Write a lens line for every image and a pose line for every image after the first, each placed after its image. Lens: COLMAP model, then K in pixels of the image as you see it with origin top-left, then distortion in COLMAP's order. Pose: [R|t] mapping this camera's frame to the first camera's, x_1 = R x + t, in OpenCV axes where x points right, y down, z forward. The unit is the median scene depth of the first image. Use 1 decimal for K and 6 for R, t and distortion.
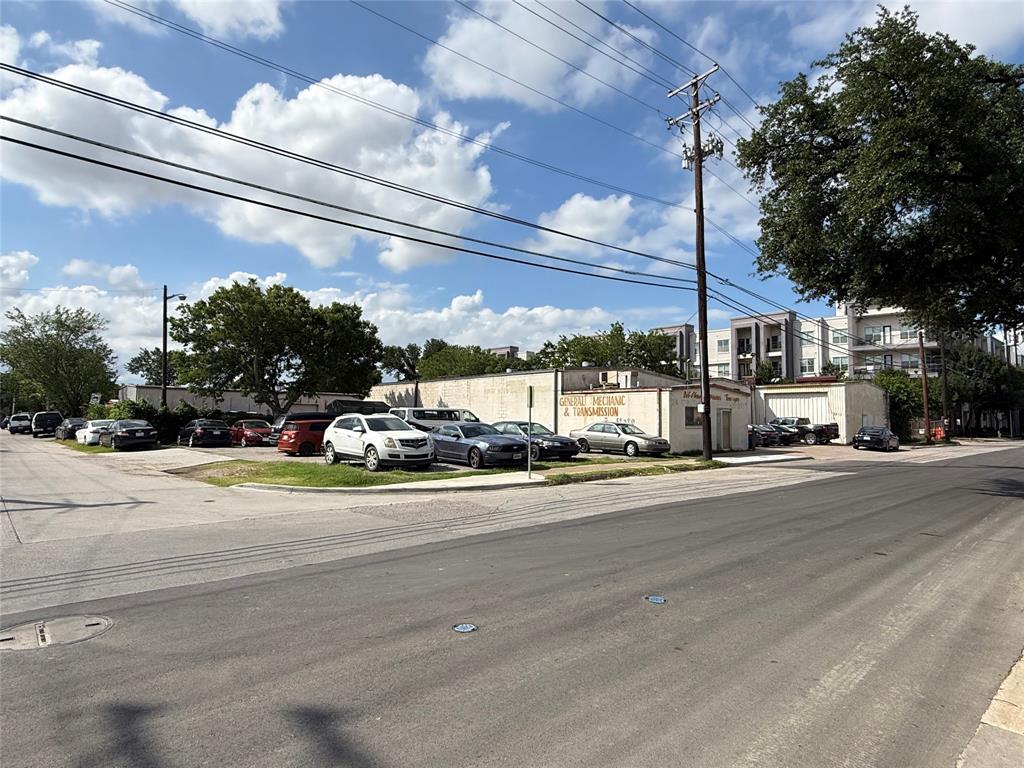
lens RADIAL K [[603.3, 0, 514.0], [0, 603.3, 385.4], [0, 0, 1]] dist [0.002369, 0.000031]
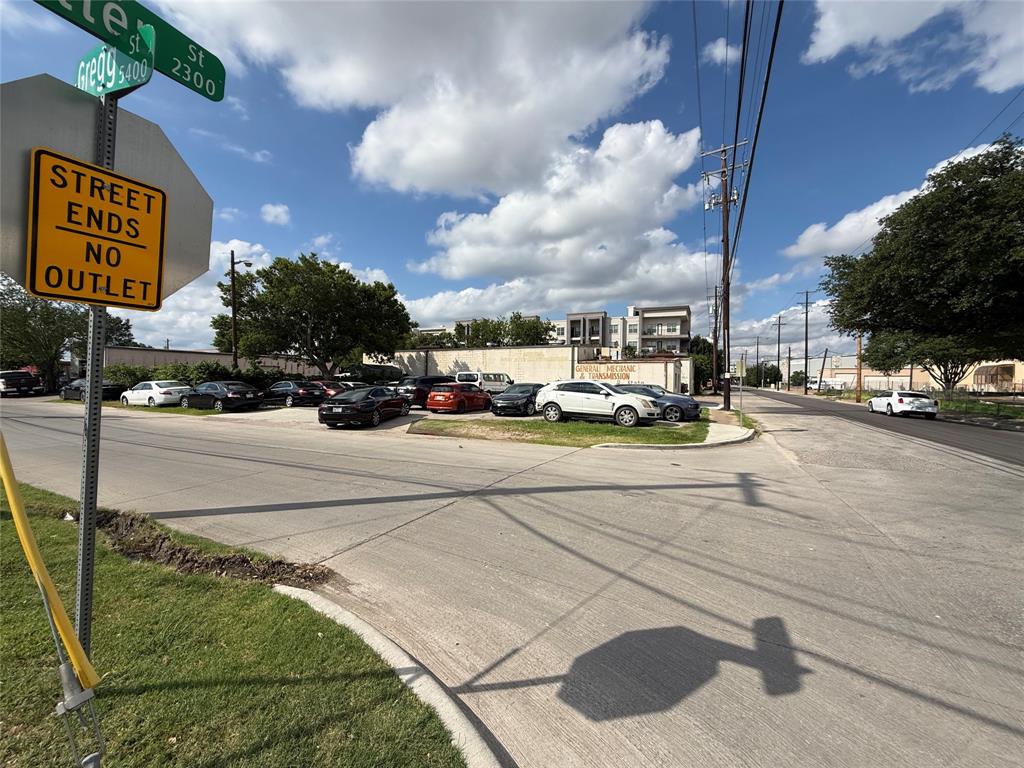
lens RADIAL K [[410.0, 0, 514.1], [0, 410.0, 386.1], [0, 0, 1]] dist [0.001065, -0.000092]
pose [[0.933275, -0.002641, 0.359153, -0.301960], [-0.025042, 0.997061, 0.072404, 0.002050], [-0.358289, -0.076567, 0.930466, 0.127987]]
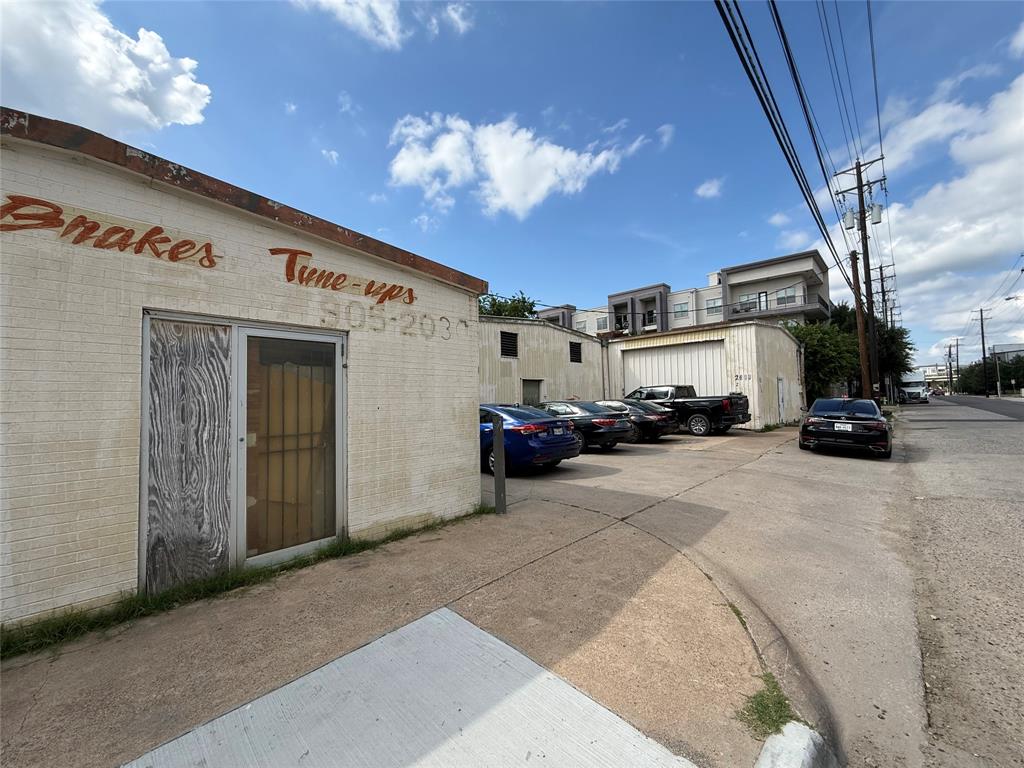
lens RADIAL K [[410.0, 0, 502.9], [0, 410.0, 379.1], [0, 0, 1]] dist [0.001065, -0.000092]
pose [[0.998595, -0.028435, 0.044712, 0.300963], [0.027975, 0.999550, 0.010868, 0.039648], [-0.045001, -0.009602, 0.998941, 0.640373]]
